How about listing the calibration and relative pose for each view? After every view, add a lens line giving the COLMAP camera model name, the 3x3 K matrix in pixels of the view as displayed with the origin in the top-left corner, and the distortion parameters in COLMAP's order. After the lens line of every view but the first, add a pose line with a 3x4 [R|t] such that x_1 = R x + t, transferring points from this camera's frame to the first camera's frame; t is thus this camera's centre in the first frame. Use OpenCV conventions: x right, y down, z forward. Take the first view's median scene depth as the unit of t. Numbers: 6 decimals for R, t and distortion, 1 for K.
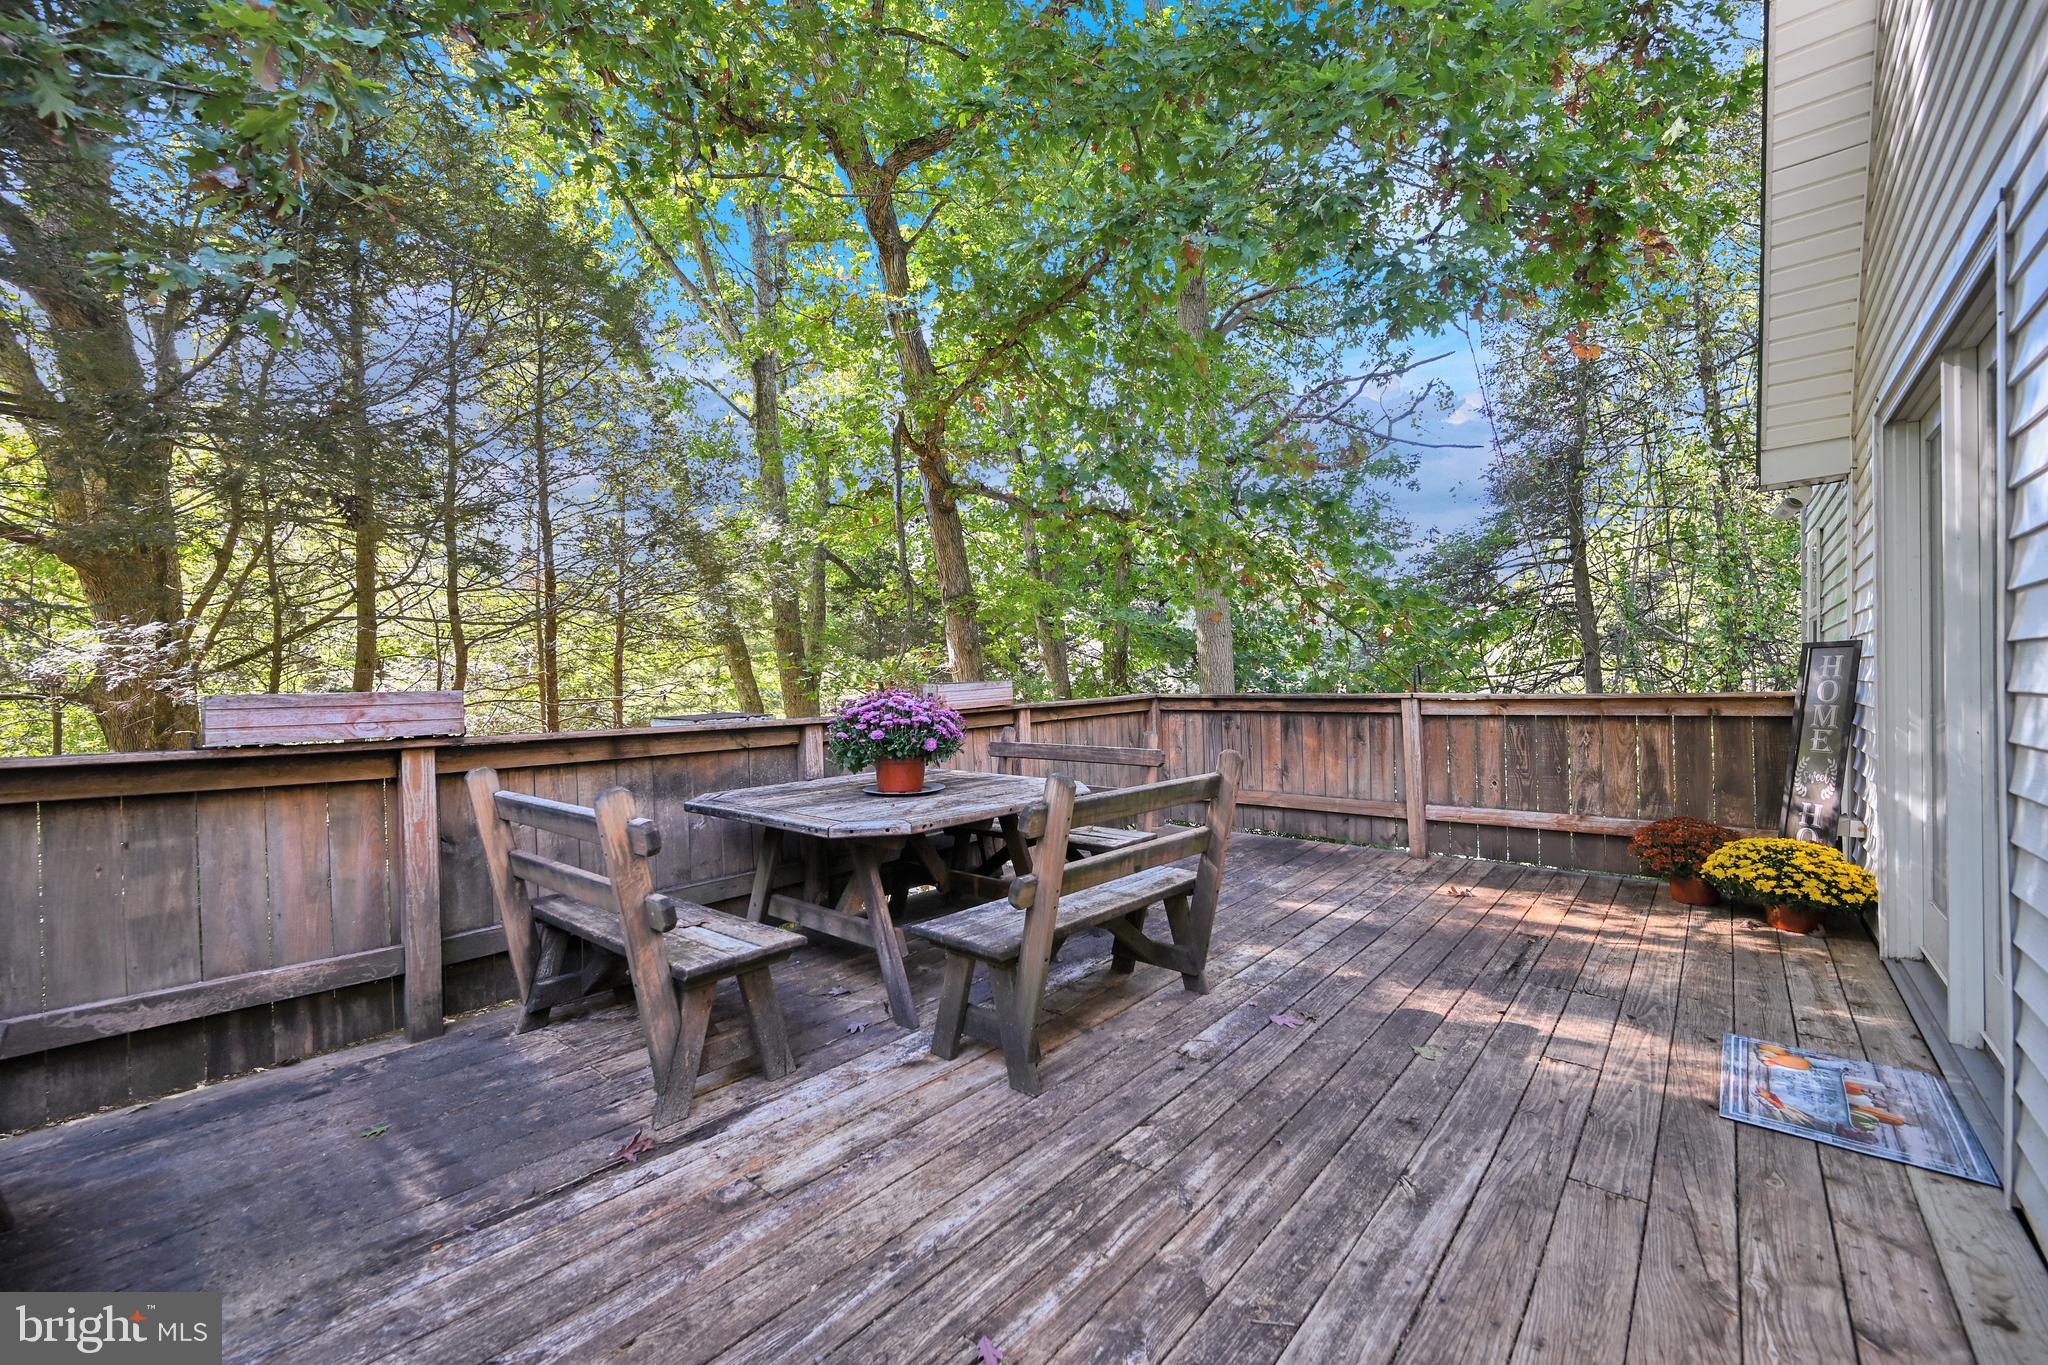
lens RADIAL K [[810.9, 0, 1024.0], [0, 810.9, 682.5], [0, 0, 1]] dist [-0.000626, -0.000410]
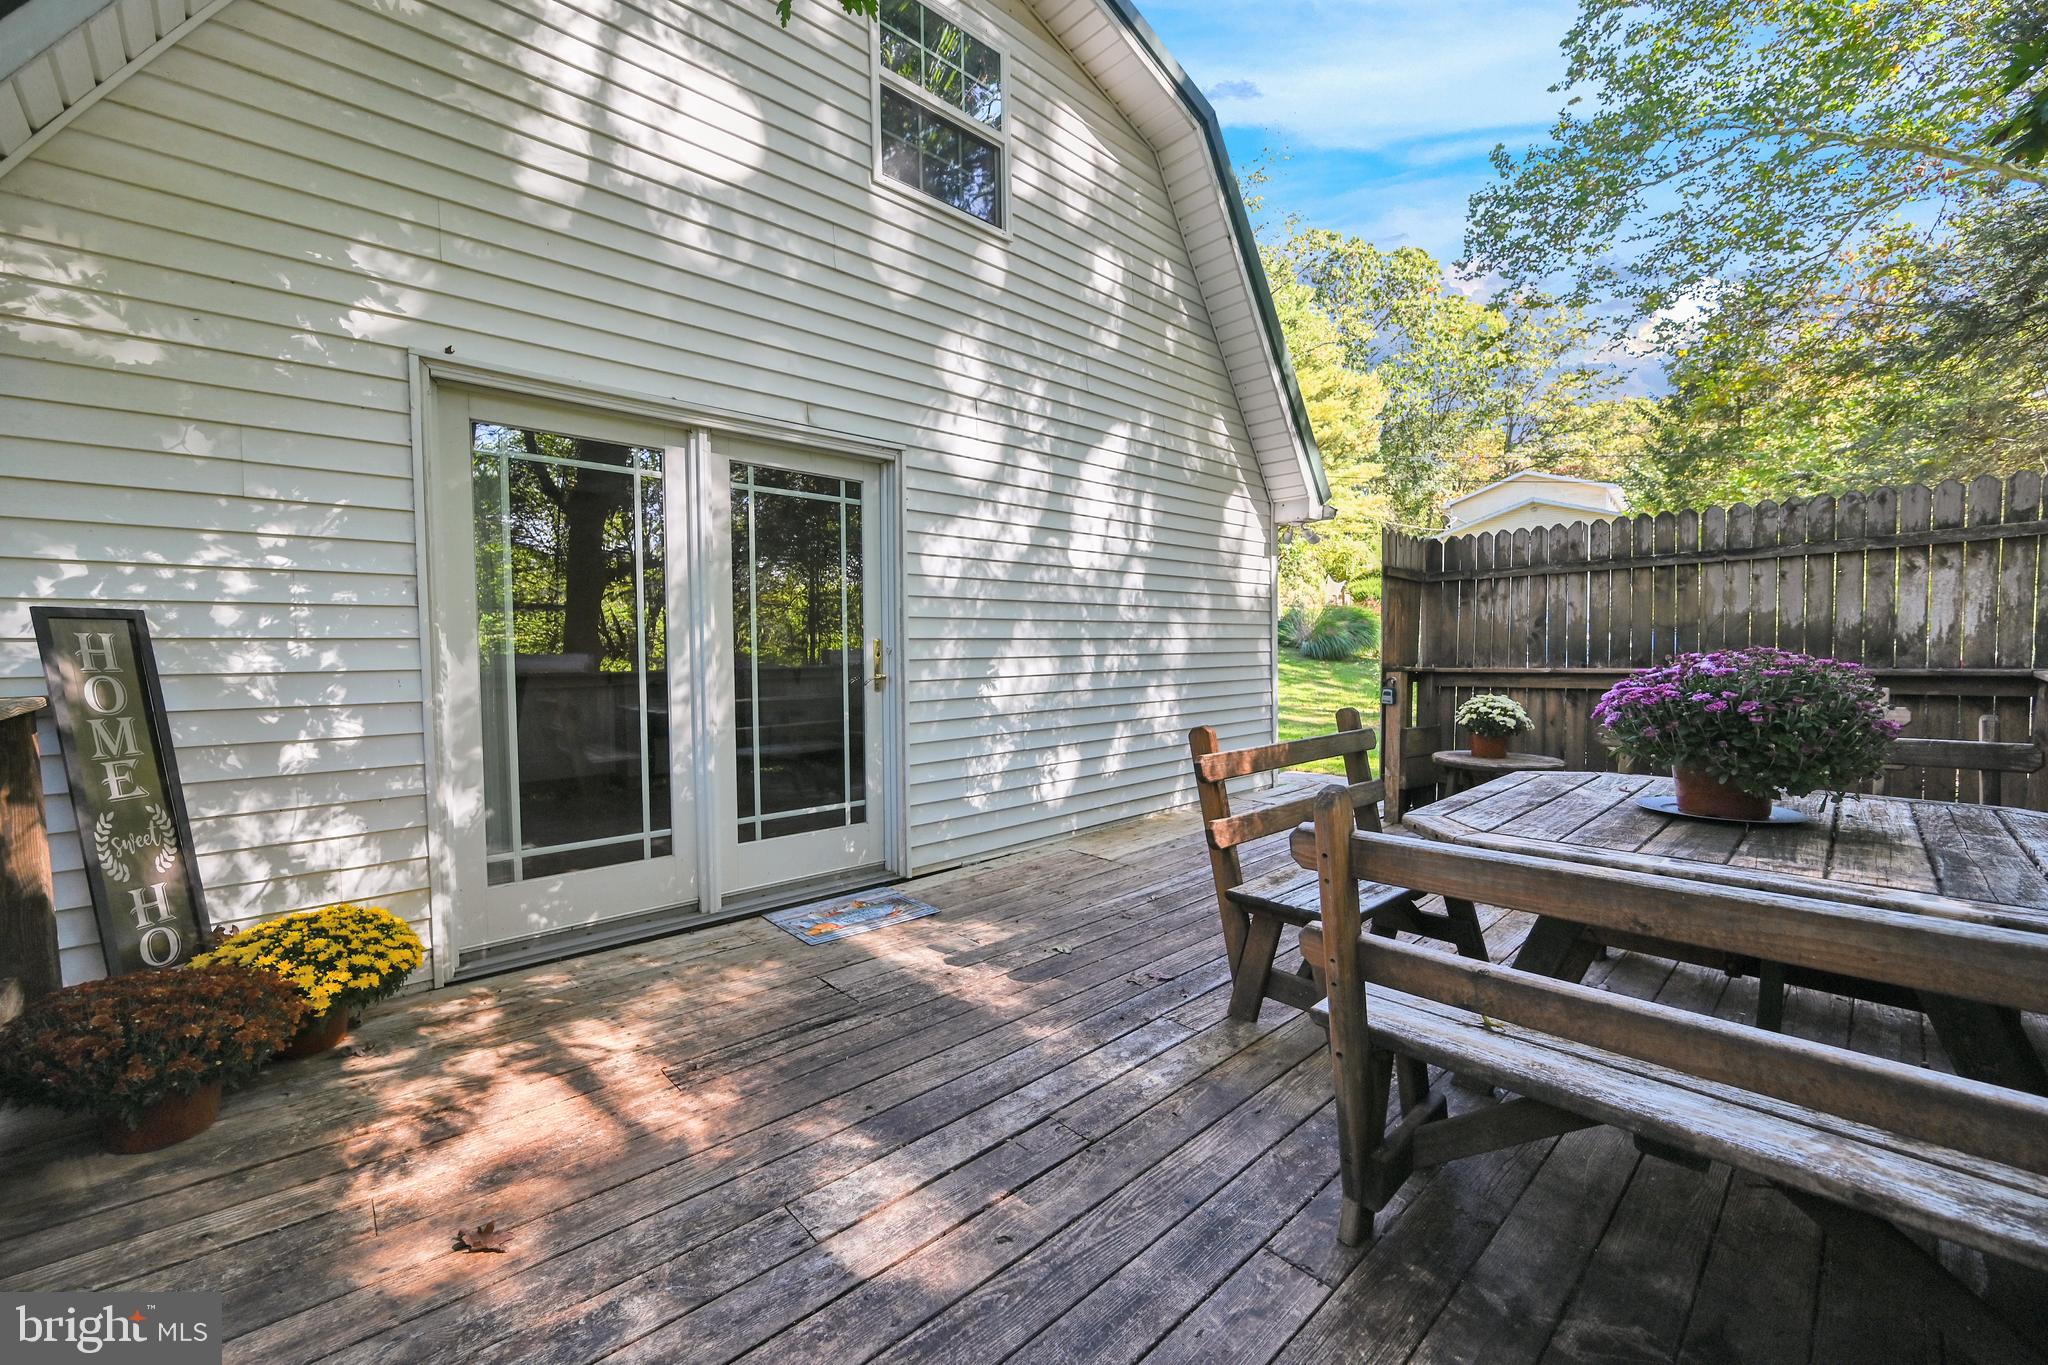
lens RADIAL K [[810.9, 0, 1024.0], [0, 810.9, 682.5], [0, 0, 1]] dist [-0.000626, -0.000410]
pose [[-0.993802, 0.022300, 0.108904, 0.357849], [0.026458, 0.998969, 0.036888, -0.002909], [-0.107969, 0.039541, -0.993368, 1.943841]]
